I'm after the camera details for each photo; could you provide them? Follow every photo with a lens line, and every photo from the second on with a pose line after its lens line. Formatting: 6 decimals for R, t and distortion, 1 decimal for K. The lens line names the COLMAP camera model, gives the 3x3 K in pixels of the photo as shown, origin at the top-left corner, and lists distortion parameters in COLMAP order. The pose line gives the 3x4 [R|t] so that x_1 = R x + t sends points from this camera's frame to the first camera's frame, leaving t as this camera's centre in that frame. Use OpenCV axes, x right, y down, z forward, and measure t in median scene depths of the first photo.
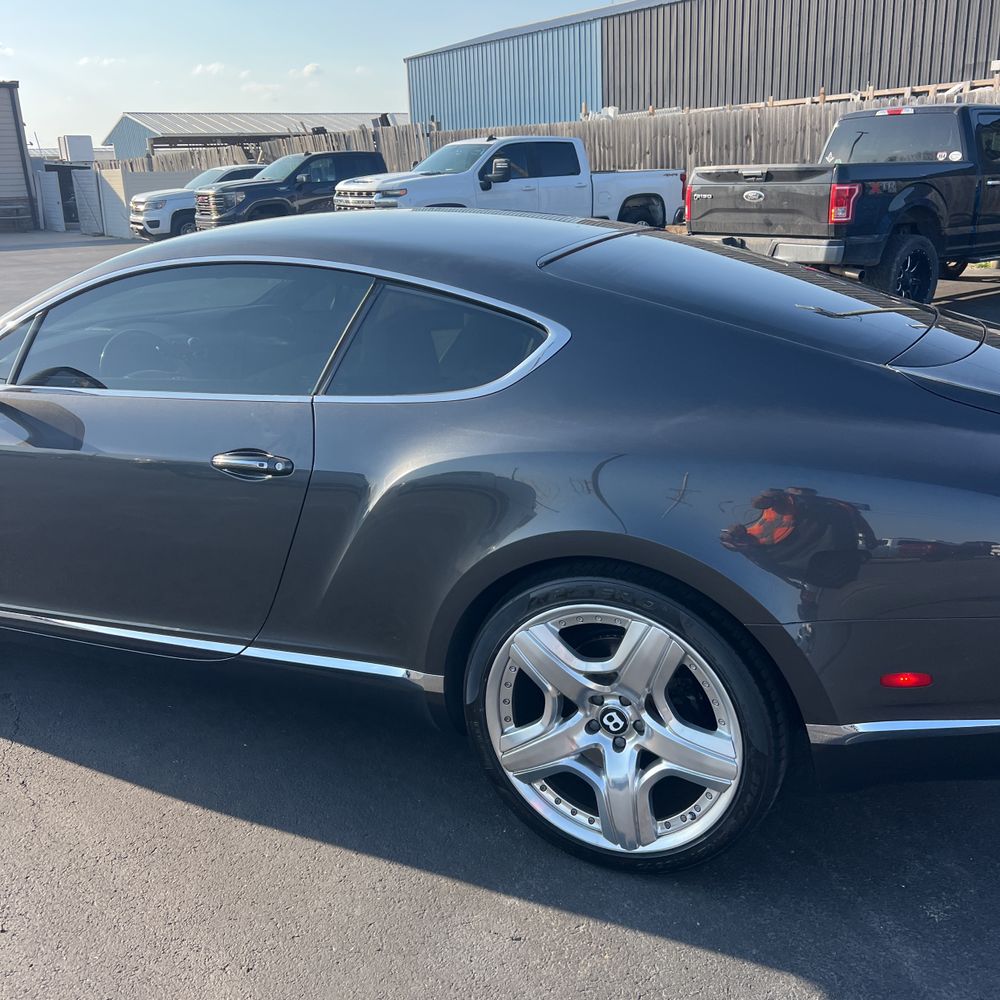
lens RADIAL K [[992.1, 0, 494.0], [0, 992.1, 489.8], [0, 0, 1]] dist [0.025041, -0.025004]
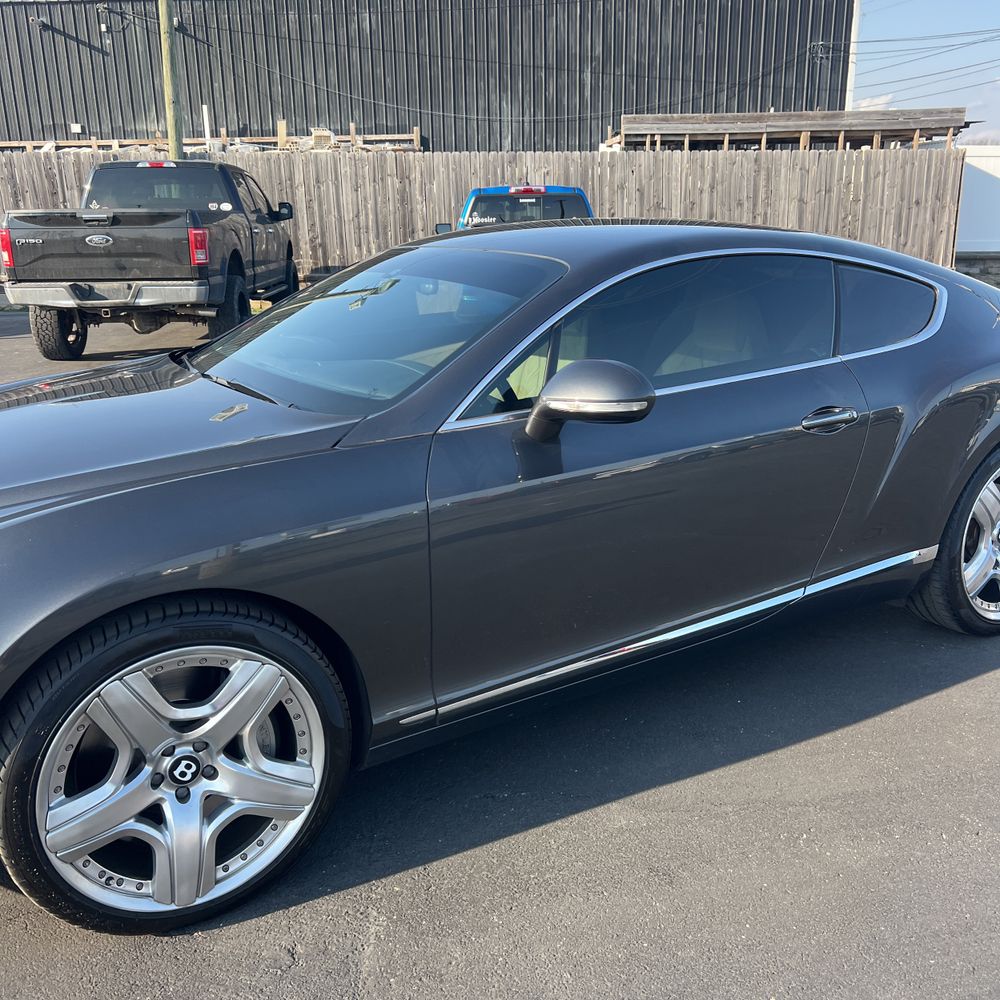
lens RADIAL K [[992.1, 0, 494.0], [0, 992.1, 489.8], [0, 0, 1]] dist [0.025041, -0.025004]
pose [[0.583152, -0.196724, 0.788184, -0.203494], [0.240808, 0.968489, 0.063561, -0.016641], [-0.775852, 0.152735, 0.612149, 0.085336]]
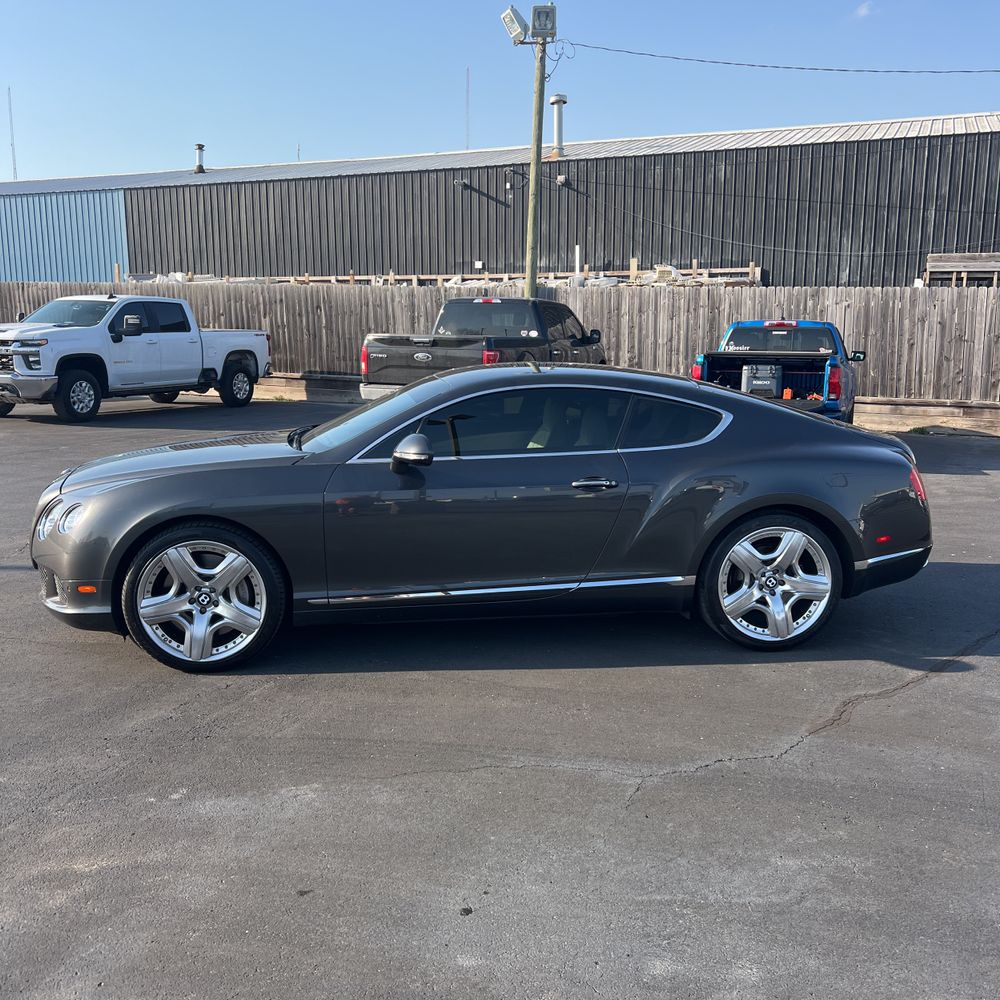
lens RADIAL K [[963.1, 0, 496.6], [0, 963.1, 497.9], [0, 0, 1]] dist [0.115183, -0.284439]
pose [[0.857331, -0.048967, 0.512431, -0.202875], [0.119919, 0.987075, -0.106309, 0.026500], [-0.500602, 0.152592, 0.852123, -0.080343]]
